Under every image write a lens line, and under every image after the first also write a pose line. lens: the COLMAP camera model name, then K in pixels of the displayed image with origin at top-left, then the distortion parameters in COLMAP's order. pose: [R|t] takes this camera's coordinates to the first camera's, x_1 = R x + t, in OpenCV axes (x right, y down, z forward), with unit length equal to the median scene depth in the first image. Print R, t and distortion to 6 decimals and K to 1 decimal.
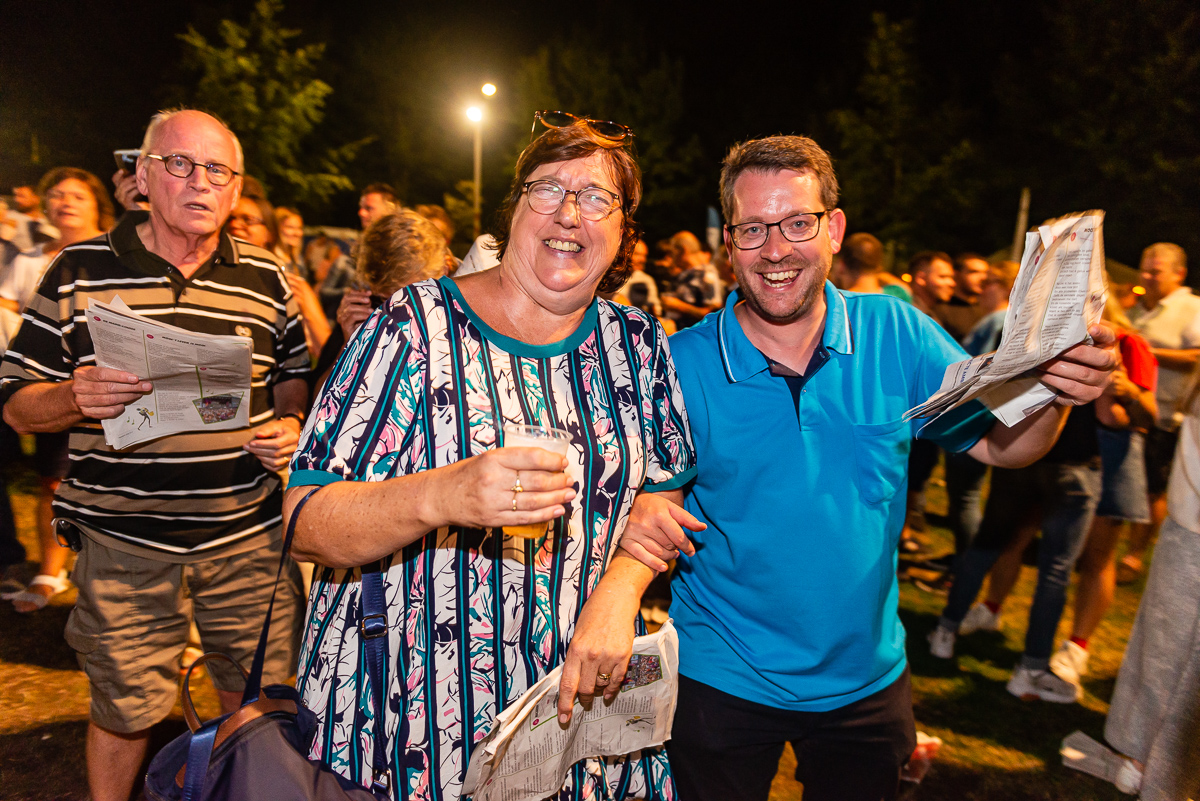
lens RADIAL K [[806.0, 0, 593.1], [0, 806.0, 391.2], [0, 0, 1]] dist [0.007517, 0.000216]
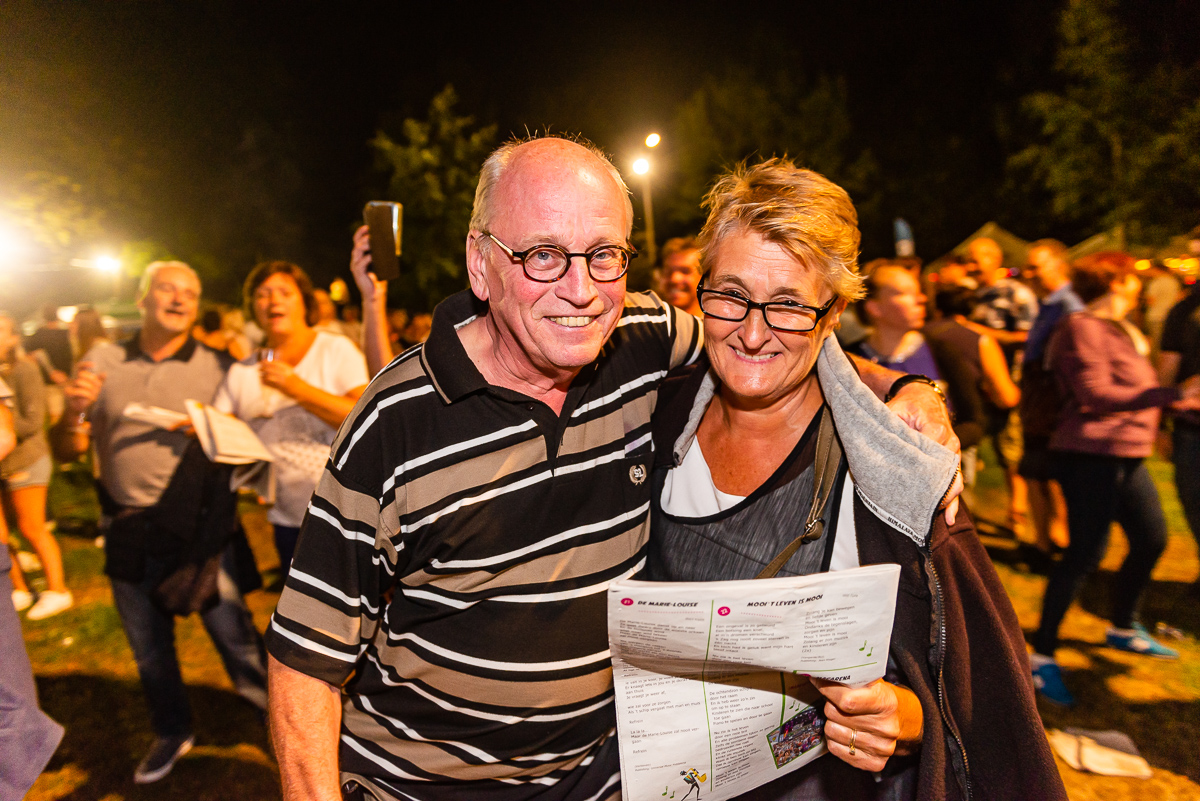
lens RADIAL K [[806.0, 0, 593.1], [0, 806.0, 391.2], [0, 0, 1]] dist [0.007517, 0.000216]
pose [[0.969774, -0.108036, -0.218783, -0.015859], [0.096241, 0.993305, -0.063905, -0.005784], [0.224222, 0.040917, 0.973679, 0.016913]]
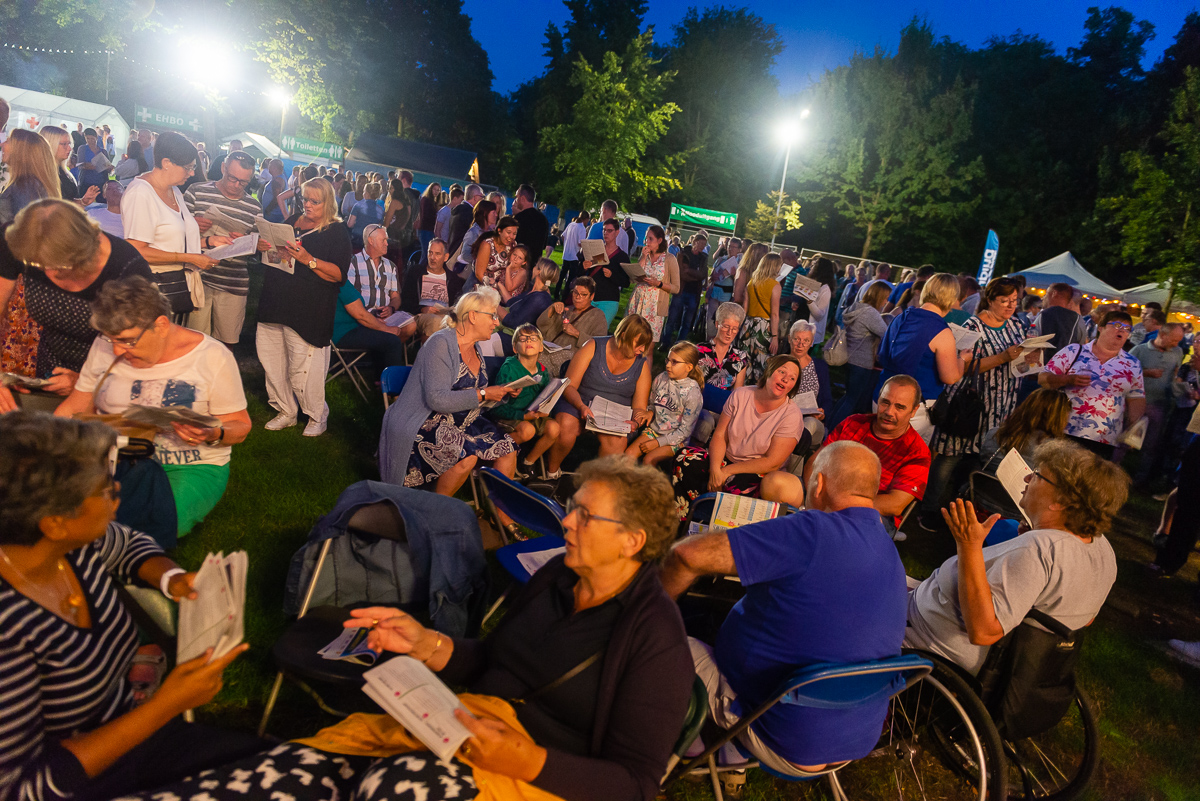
lens RADIAL K [[806.0, 0, 593.1], [0, 806.0, 391.2], [0, 0, 1]] dist [0.007517, 0.000216]
pose [[0.956029, 0.149203, -0.252480, -0.071900], [-0.143328, 0.988800, 0.041612, 0.026487], [0.255861, -0.003595, 0.966707, -0.250132]]
